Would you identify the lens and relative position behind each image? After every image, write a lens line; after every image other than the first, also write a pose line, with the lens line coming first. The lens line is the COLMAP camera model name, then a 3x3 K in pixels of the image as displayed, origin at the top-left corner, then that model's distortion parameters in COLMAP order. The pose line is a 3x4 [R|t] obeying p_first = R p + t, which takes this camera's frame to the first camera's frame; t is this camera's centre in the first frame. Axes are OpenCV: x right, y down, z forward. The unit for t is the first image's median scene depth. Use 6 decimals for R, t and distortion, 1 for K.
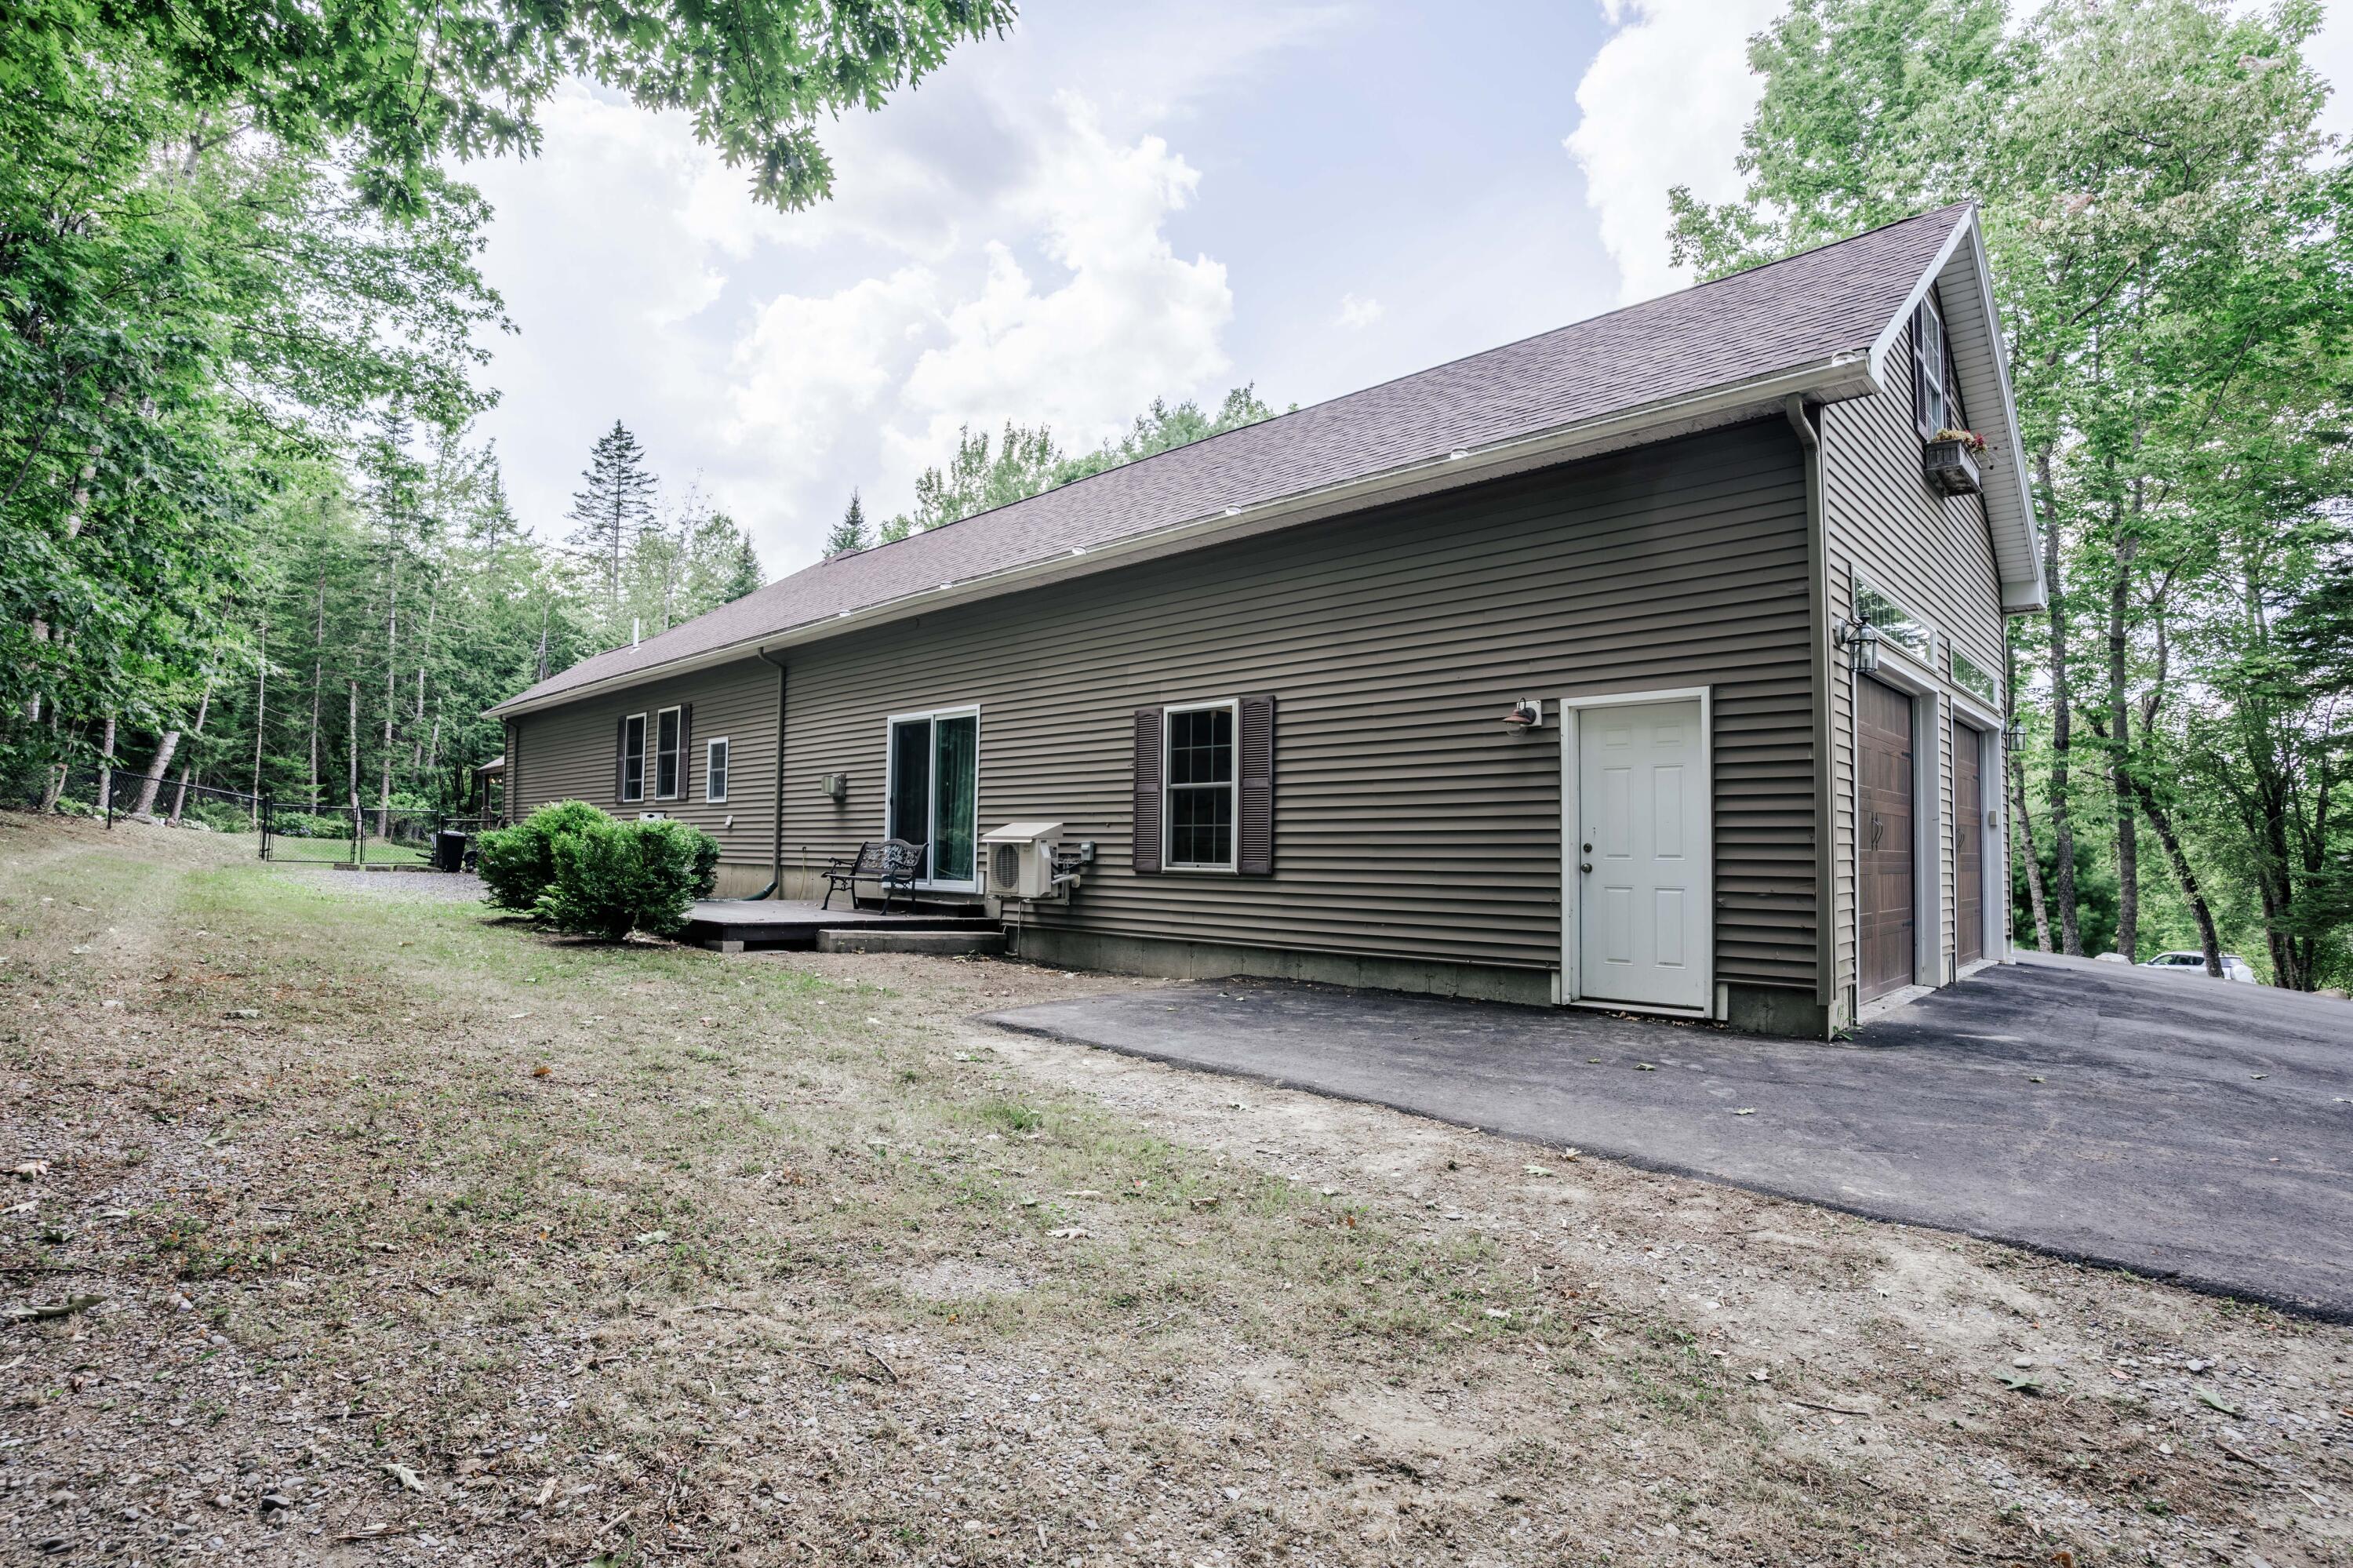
lens RADIAL K [[1160.0, 0, 1176.5], [0, 1160.0, 784.0], [0, 0, 1]] dist [-0.084007, 0.041732]
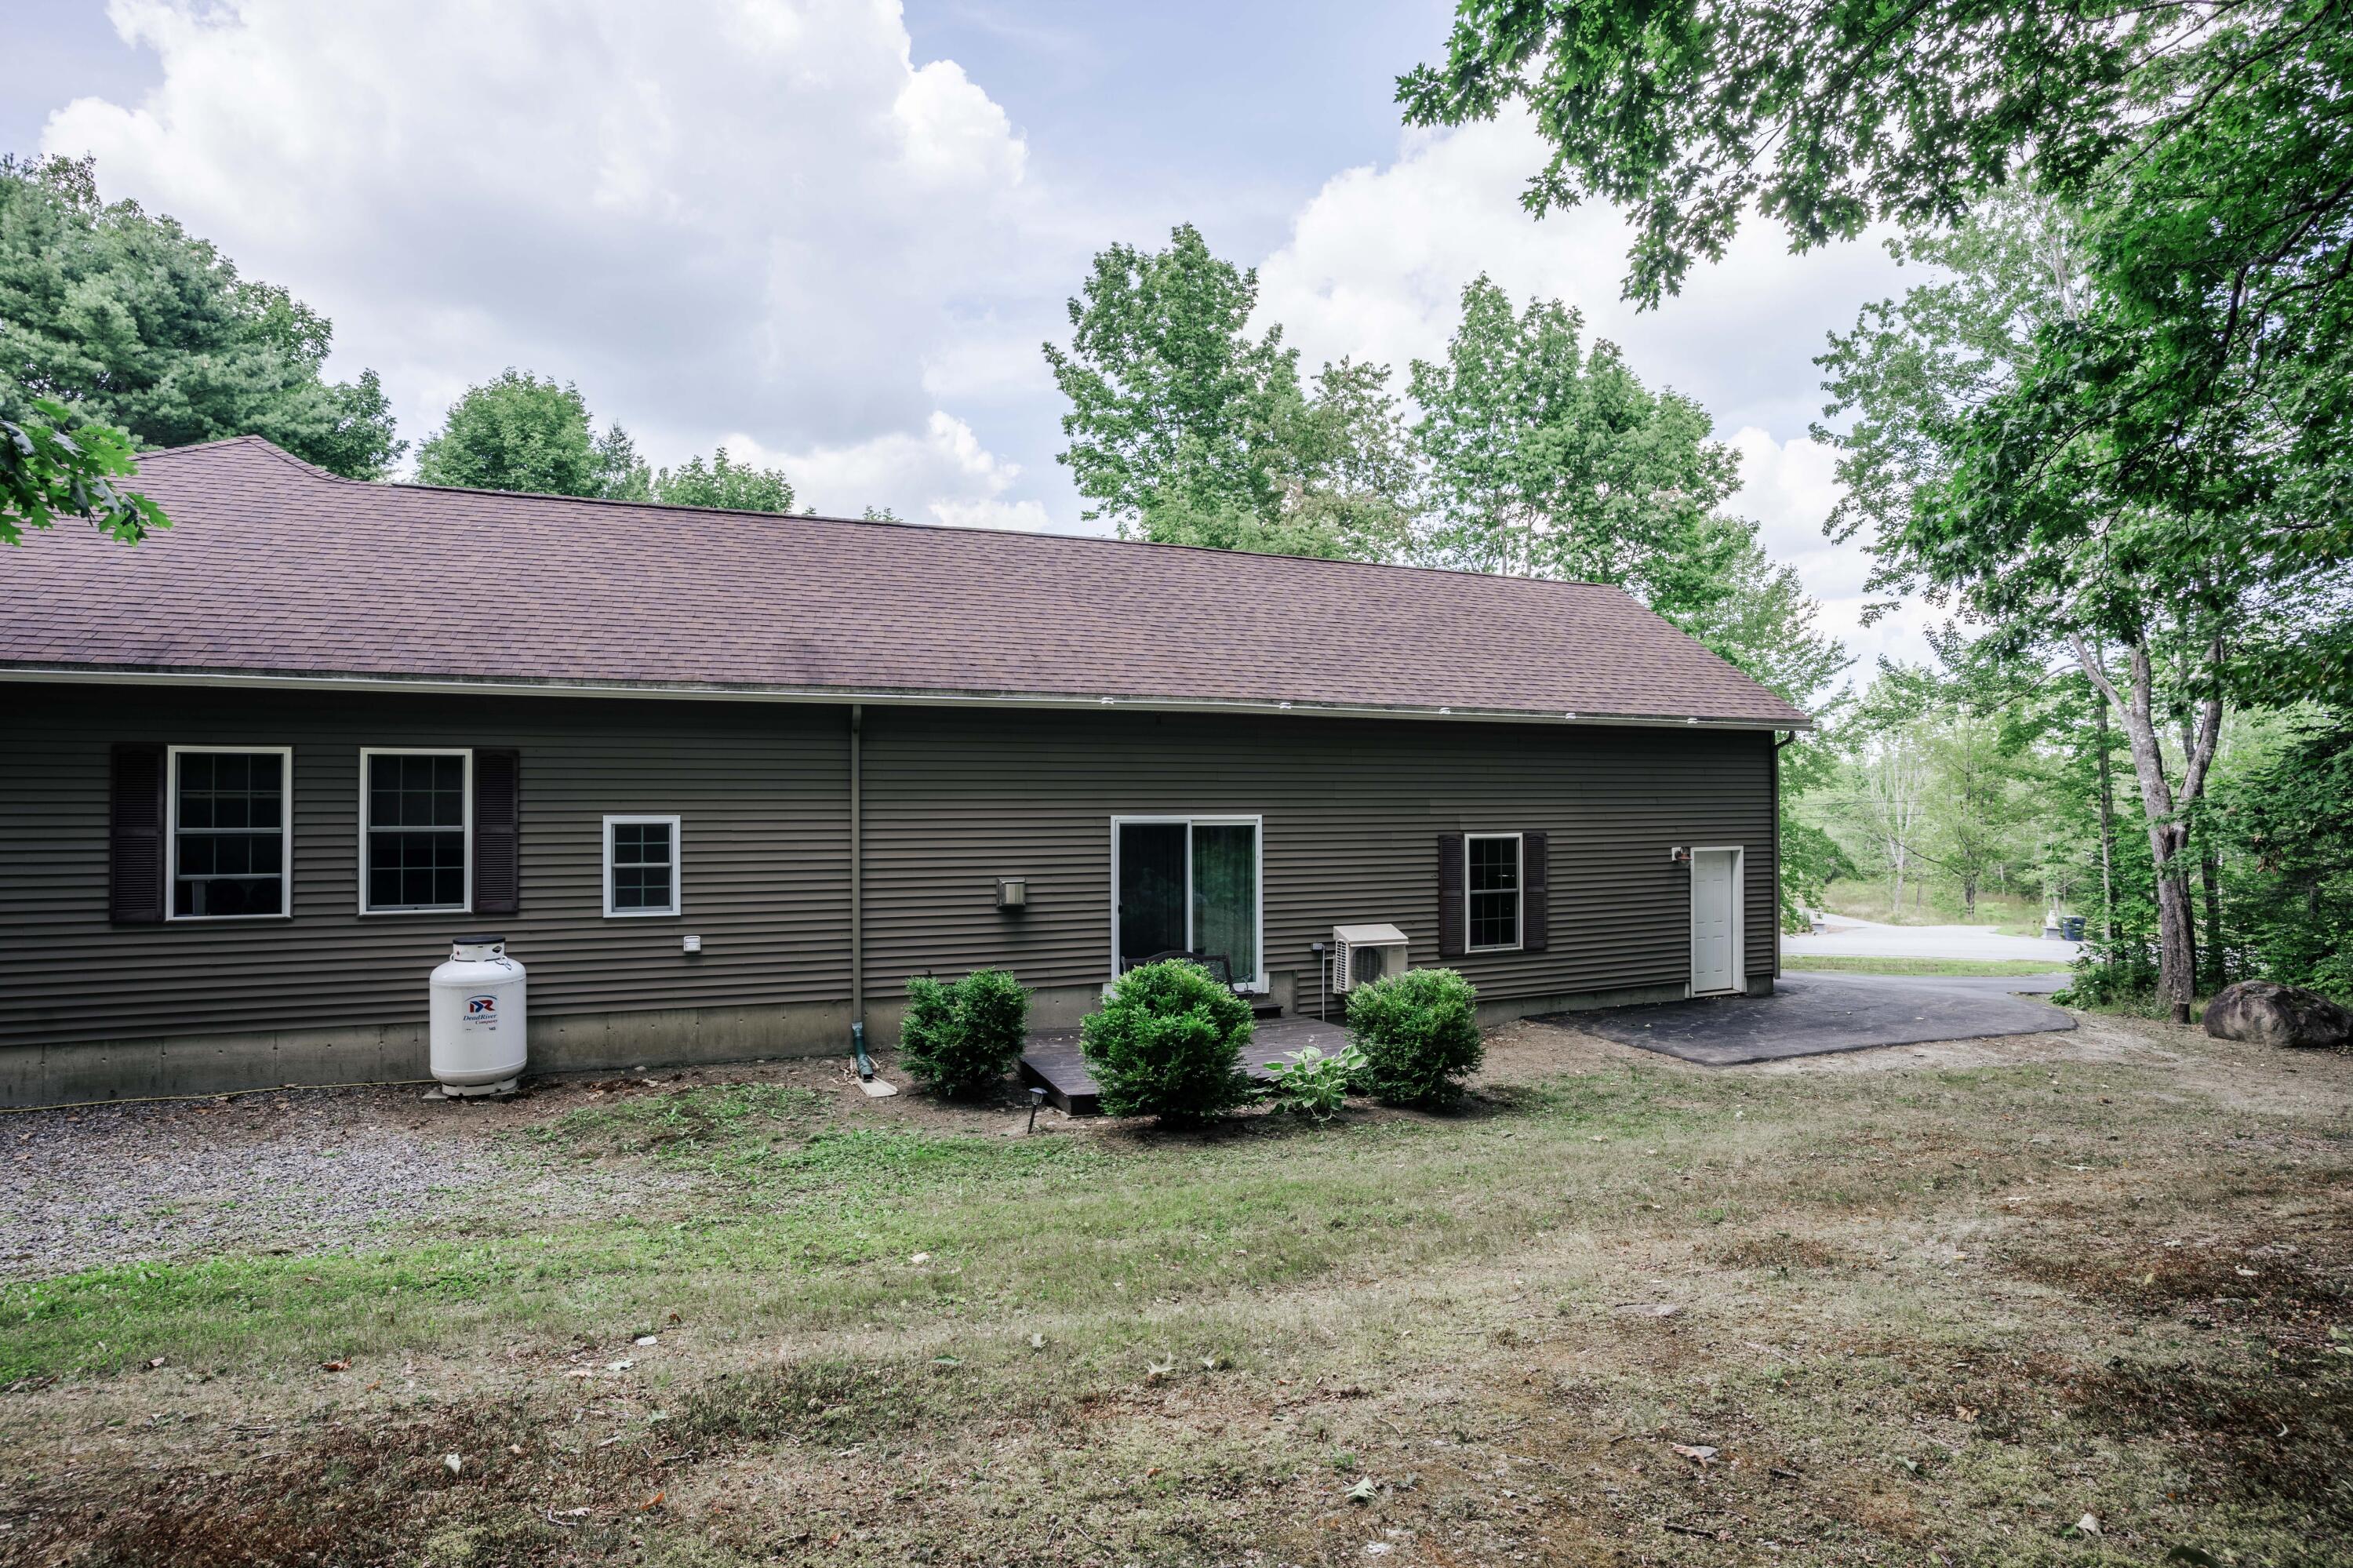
lens RADIAL K [[1160.0, 0, 1176.5], [0, 1160.0, 784.0], [0, 0, 1]] dist [-0.084007, 0.041732]
pose [[0.410327, 0.008377, 0.911900, -1.405560], [-0.041725, 0.999083, 0.009597, -0.125284], [-0.910984, -0.041987, 0.410300, 0.761023]]
